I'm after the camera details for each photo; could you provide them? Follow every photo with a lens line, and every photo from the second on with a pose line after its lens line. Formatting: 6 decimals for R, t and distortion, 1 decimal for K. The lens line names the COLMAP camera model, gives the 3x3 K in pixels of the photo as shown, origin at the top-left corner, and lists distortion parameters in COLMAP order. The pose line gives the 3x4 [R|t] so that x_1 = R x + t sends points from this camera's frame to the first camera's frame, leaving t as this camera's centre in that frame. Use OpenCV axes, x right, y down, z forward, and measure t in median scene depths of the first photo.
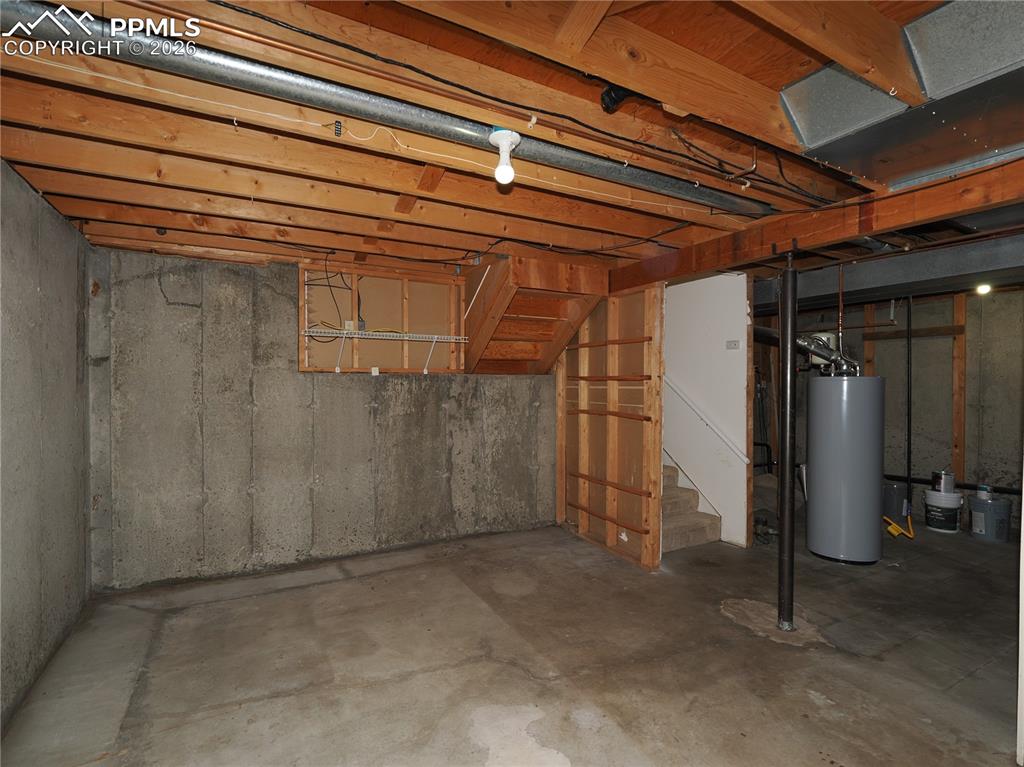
lens RADIAL K [[498.6, 0, 522.0], [0, 498.6, 386.0], [0, 0, 1]] dist [-0.009073, -0.003160]
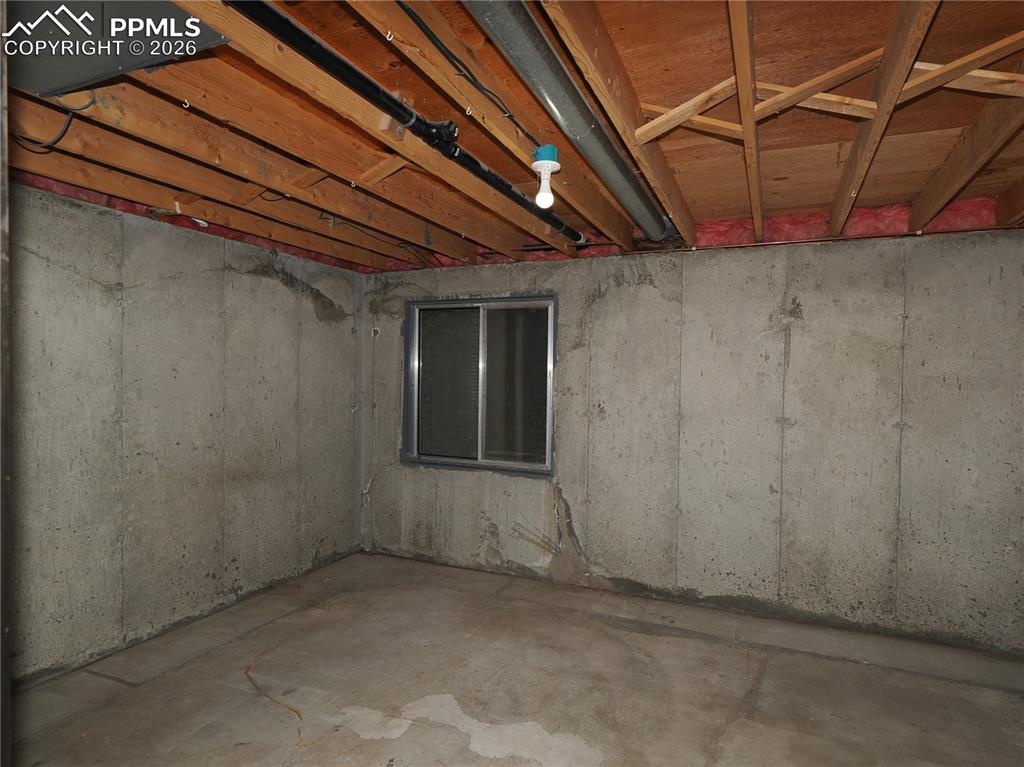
lens RADIAL K [[578.6, 0, 513.4], [0, 578.6, 382.7], [0, 0, 1]] dist [0.002149, 0.000598]
pose [[-0.806503, -0.012353, -0.591100, 0.401437], [-0.026377, 0.999538, 0.015101, -0.020768], [0.590641, 0.027770, -0.806457, 1.047590]]
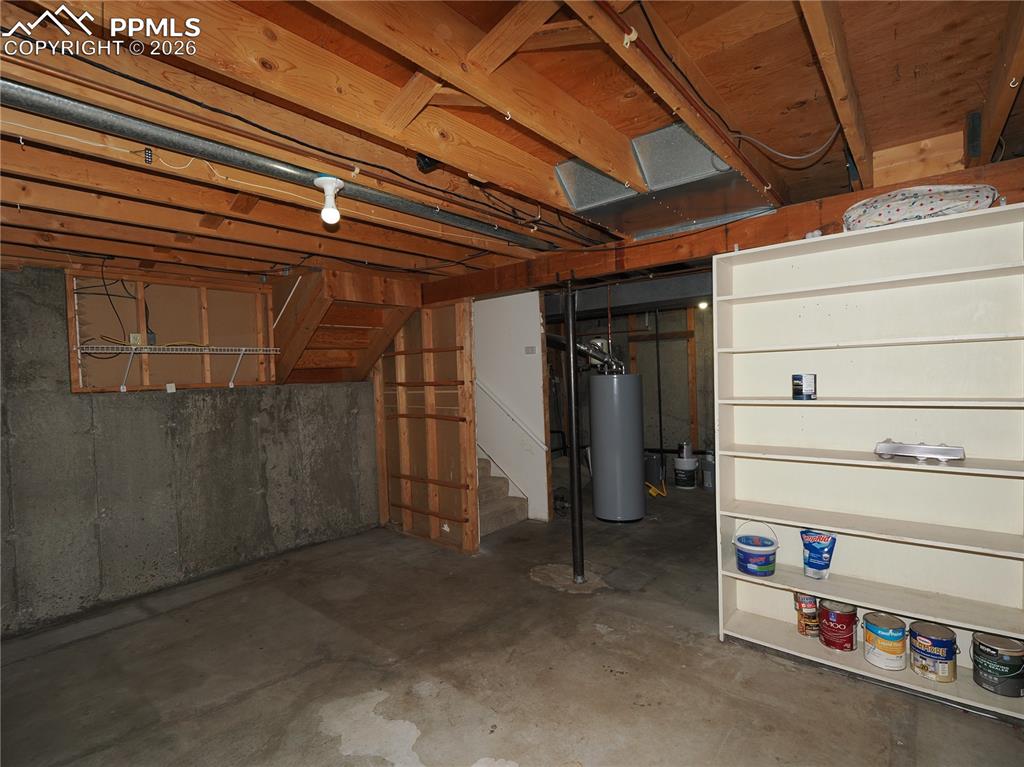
lens RADIAL K [[498.6, 0, 515.7], [0, 498.6, 386.5], [0, 0, 1]] dist [-0.009073, -0.003160]
pose [[0.933393, -0.047157, 0.355745, -0.031235], [0.043011, 0.998883, 0.019561, -0.025812], [-0.356270, -0.002957, 0.934378, -0.087936]]
